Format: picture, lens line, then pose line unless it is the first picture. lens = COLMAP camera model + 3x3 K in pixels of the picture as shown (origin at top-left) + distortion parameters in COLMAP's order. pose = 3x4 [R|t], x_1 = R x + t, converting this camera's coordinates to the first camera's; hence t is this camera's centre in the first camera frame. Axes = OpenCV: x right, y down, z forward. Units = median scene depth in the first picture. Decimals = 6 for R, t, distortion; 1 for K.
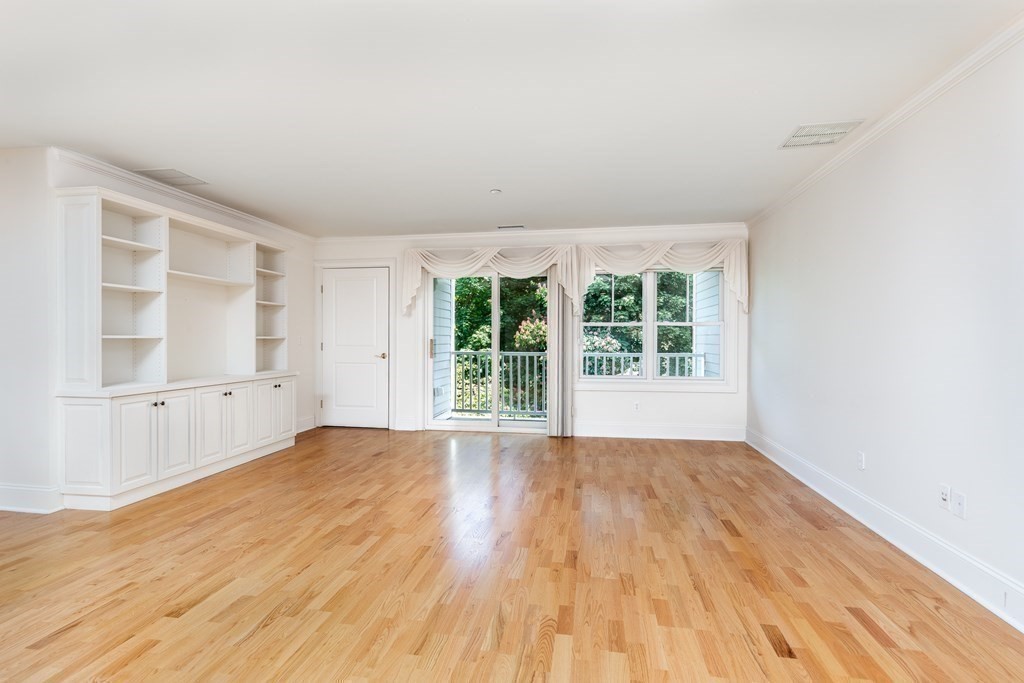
lens RADIAL K [[473.7, 0, 512.0], [0, 473.7, 341.5], [0, 0, 1]] dist [0.001619, -0.000200]
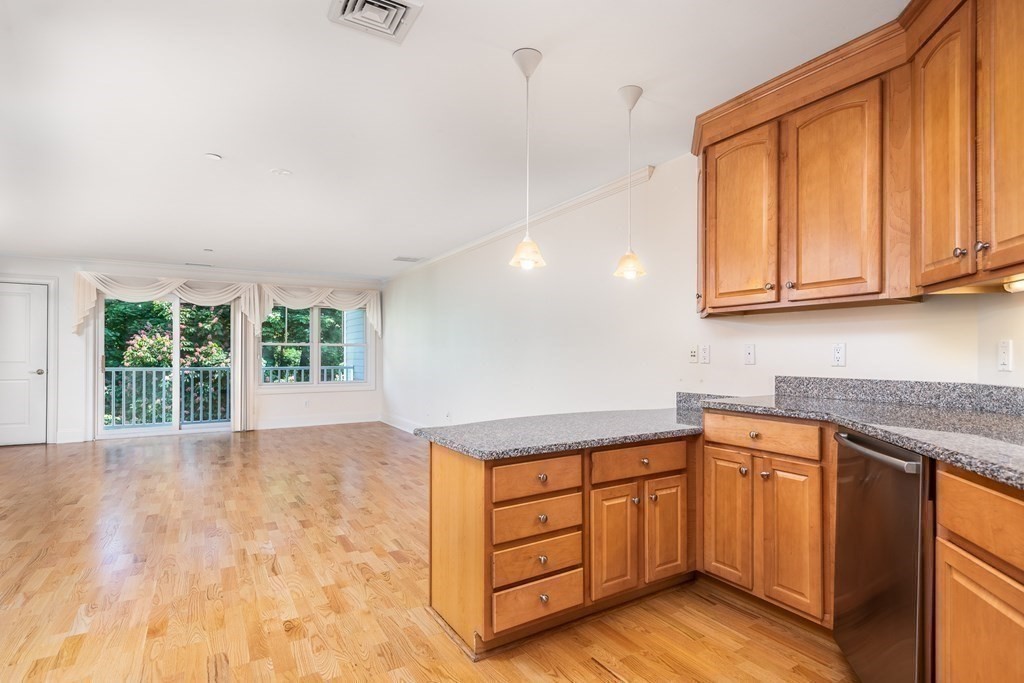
lens RADIAL K [[527.8, 0, 560.4], [0, 527.8, 354.7], [0, 0, 1]] dist [0.000746, -0.000915]
pose [[0.720053, 0.001126, 0.693918, -0.253196], [0.005310, 0.999960, -0.007132, 0.007544], [-0.693898, 0.008820, 0.720019, -0.586822]]
